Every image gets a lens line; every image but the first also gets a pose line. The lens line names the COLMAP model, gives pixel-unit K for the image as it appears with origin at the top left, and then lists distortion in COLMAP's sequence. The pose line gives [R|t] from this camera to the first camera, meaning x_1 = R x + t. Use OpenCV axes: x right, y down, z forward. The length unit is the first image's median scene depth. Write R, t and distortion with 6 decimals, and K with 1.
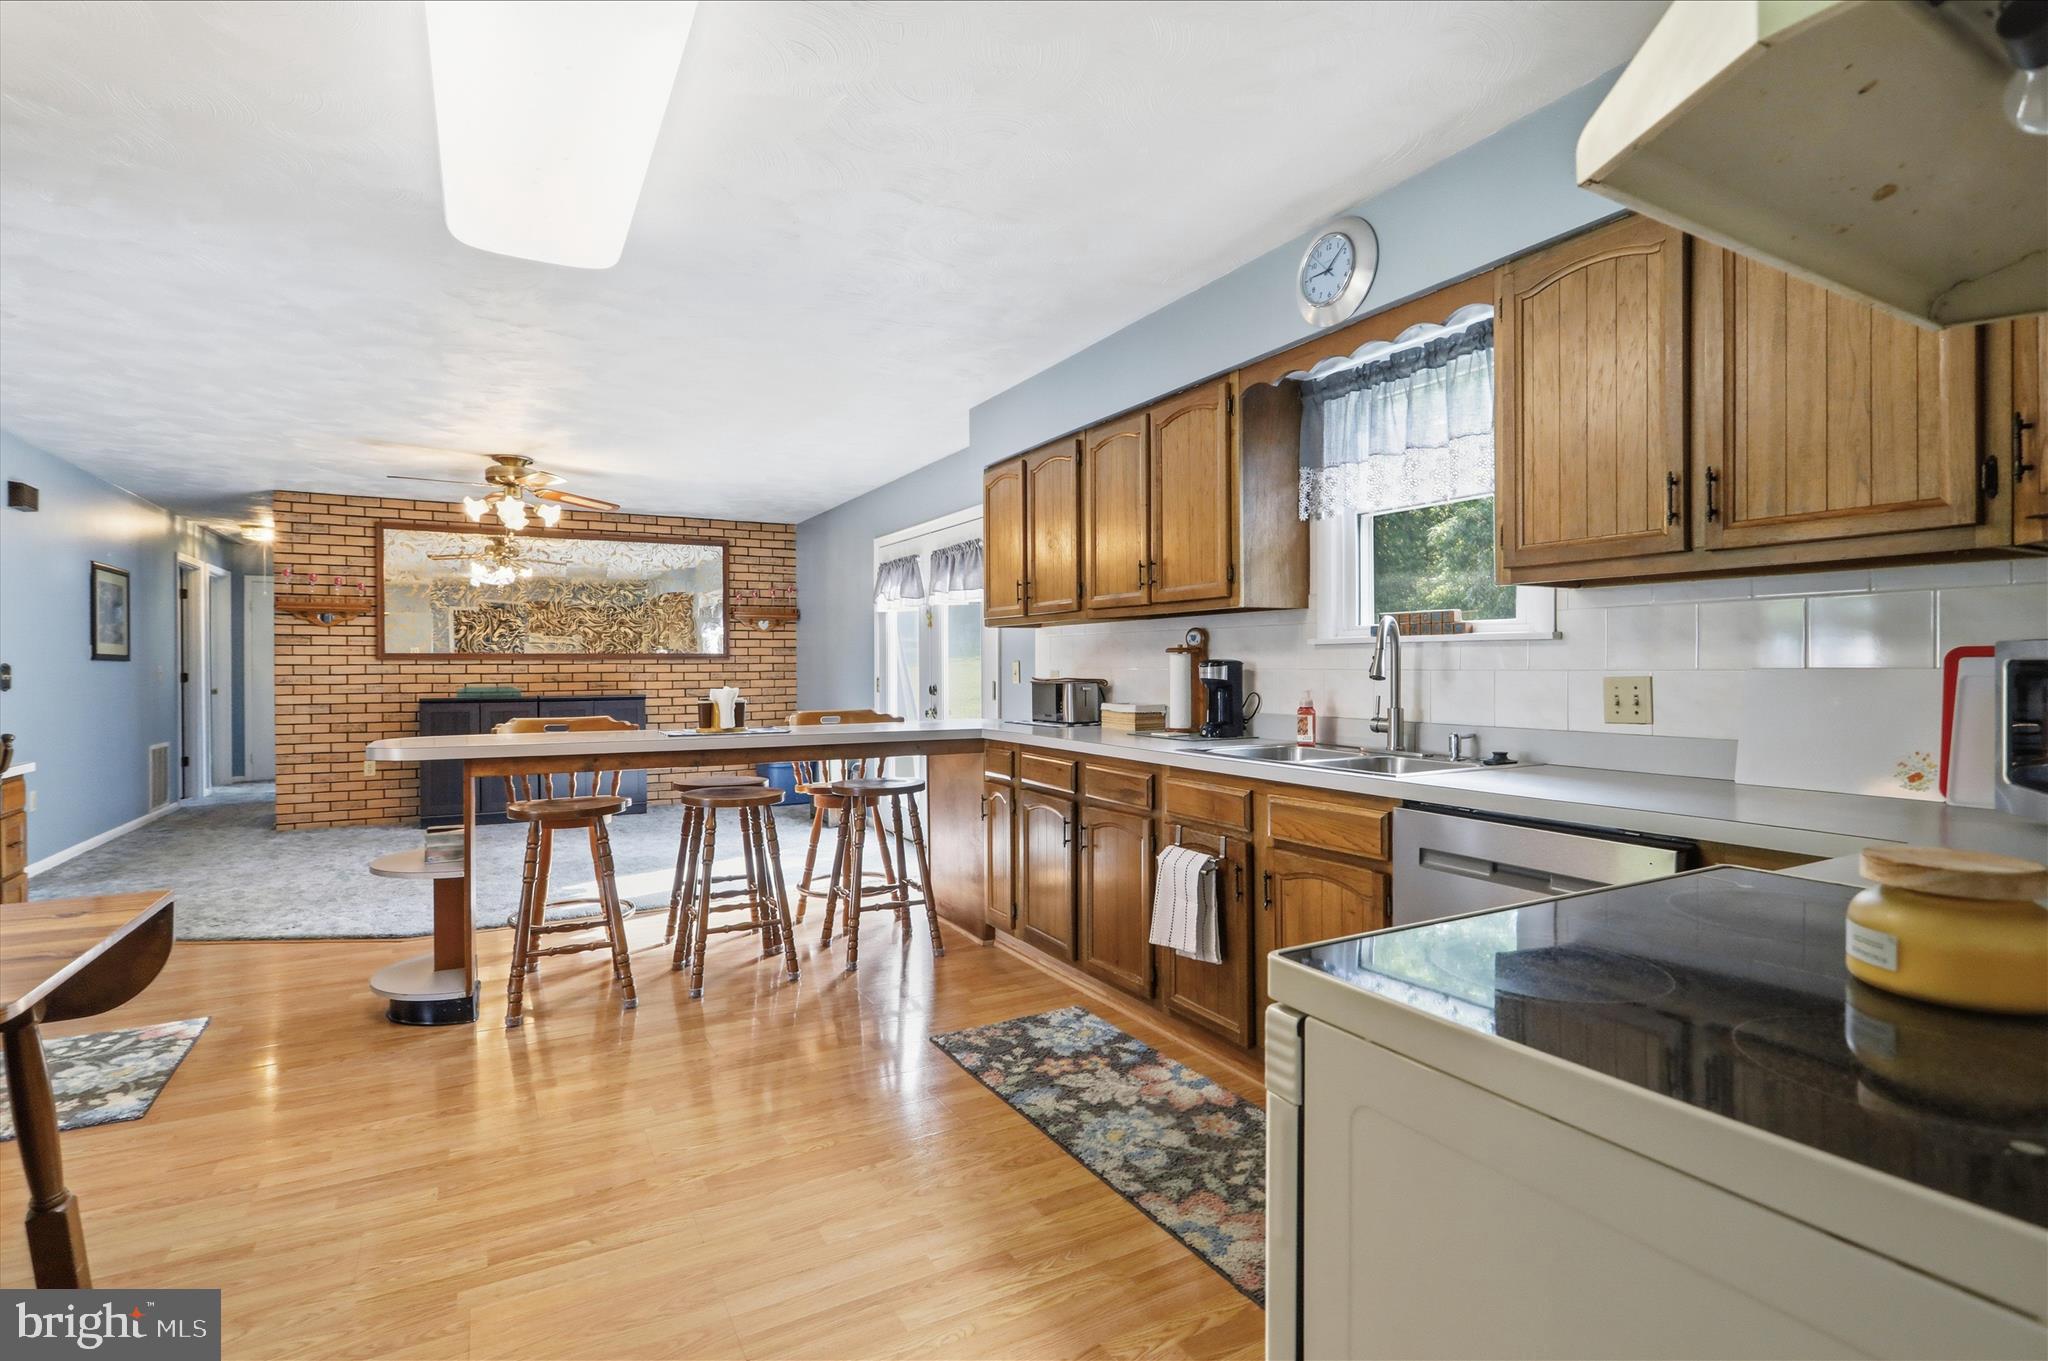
lens RADIAL K [[982.9, 0, 1028.0], [0, 982.9, 675.8], [0, 0, 1]] dist [-0.007344, 0.000945]
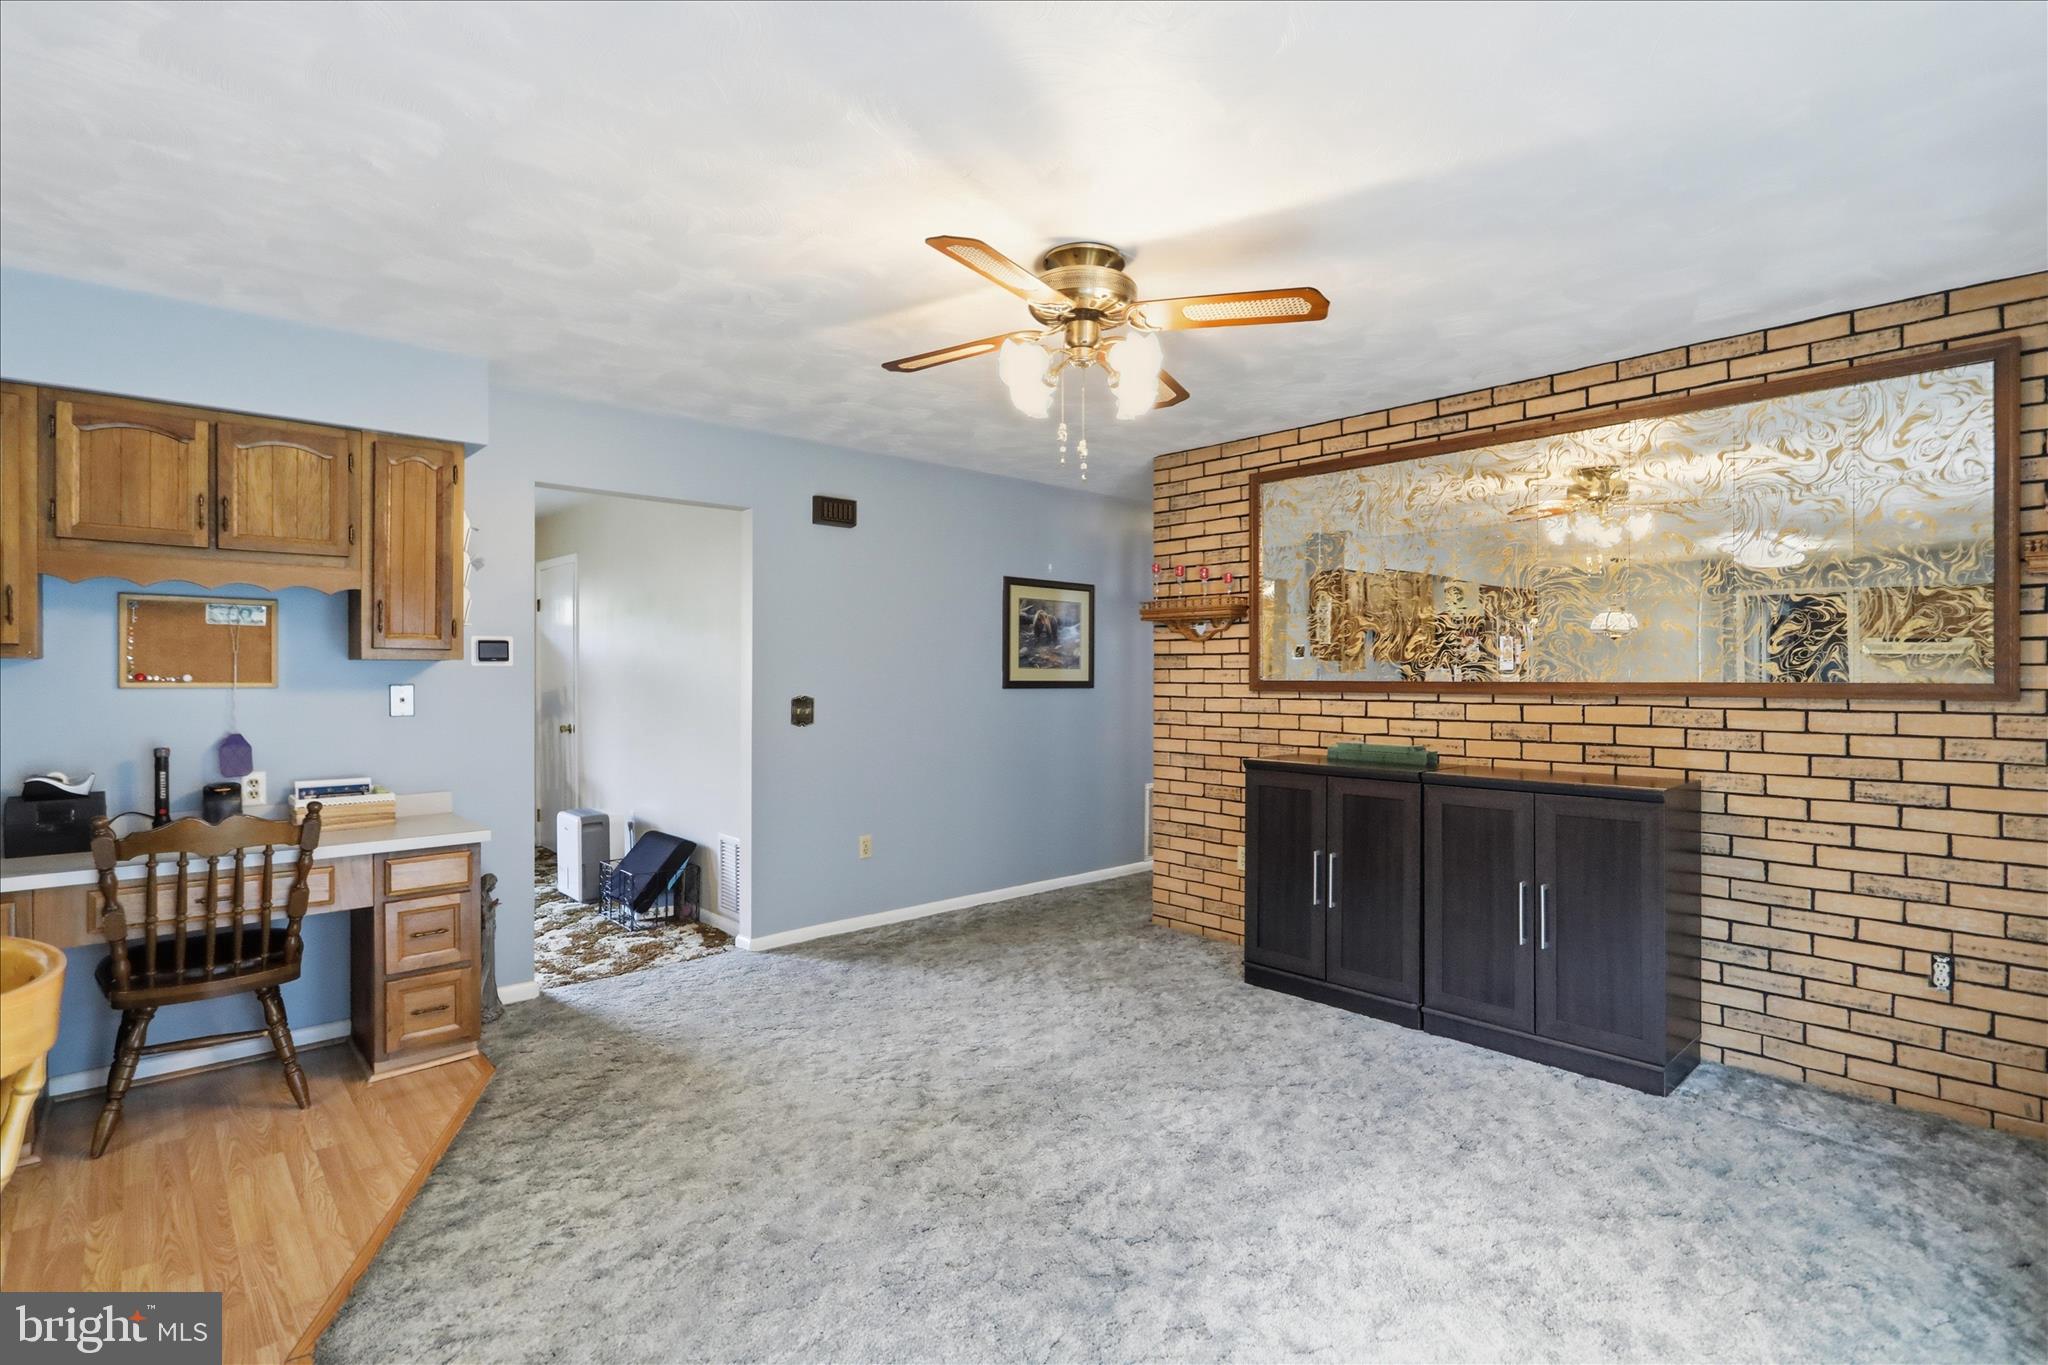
lens RADIAL K [[982.9, 0, 1022.9], [0, 982.9, 678.1], [0, 0, 1]] dist [-0.007344, 0.000945]
pose [[0.232091, 0.008305, -0.972659, -0.093986], [-0.010111, 0.999930, 0.006126, -0.033268], [0.972642, 0.008413, 0.232159, 0.870428]]
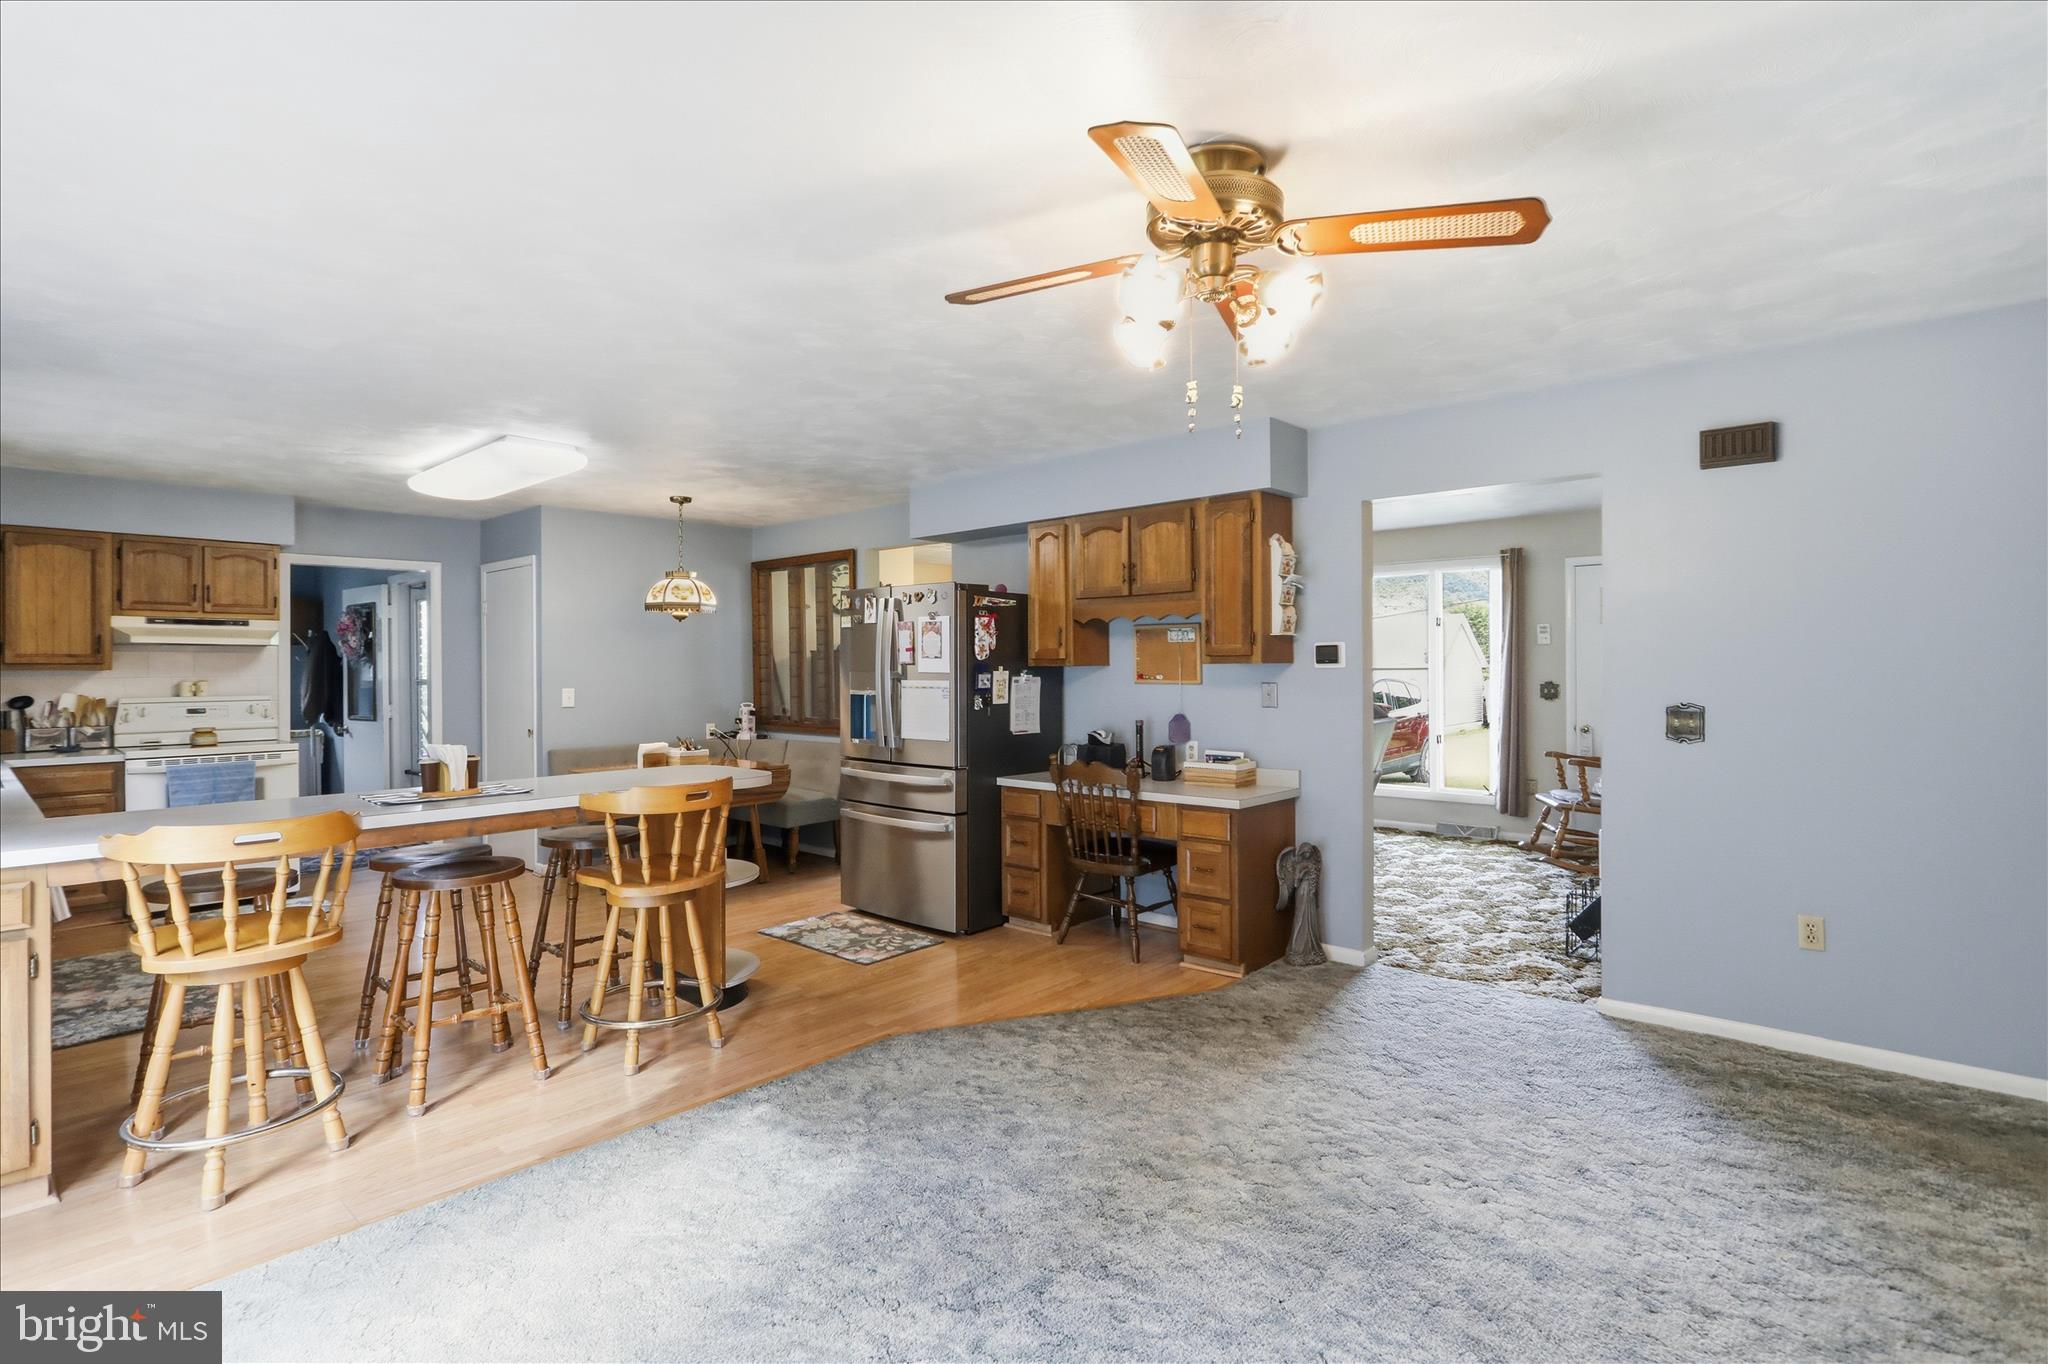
lens RADIAL K [[982.9, 0, 1027.8], [0, 982.9, 670.4], [0, 0, 1]] dist [-0.007344, 0.000945]
pose [[-0.944992, 0.007717, -0.327001, -0.339921], [0.004833, 0.999942, 0.009632, -0.039709], [0.327056, 0.007522, -0.944975, 1.319415]]
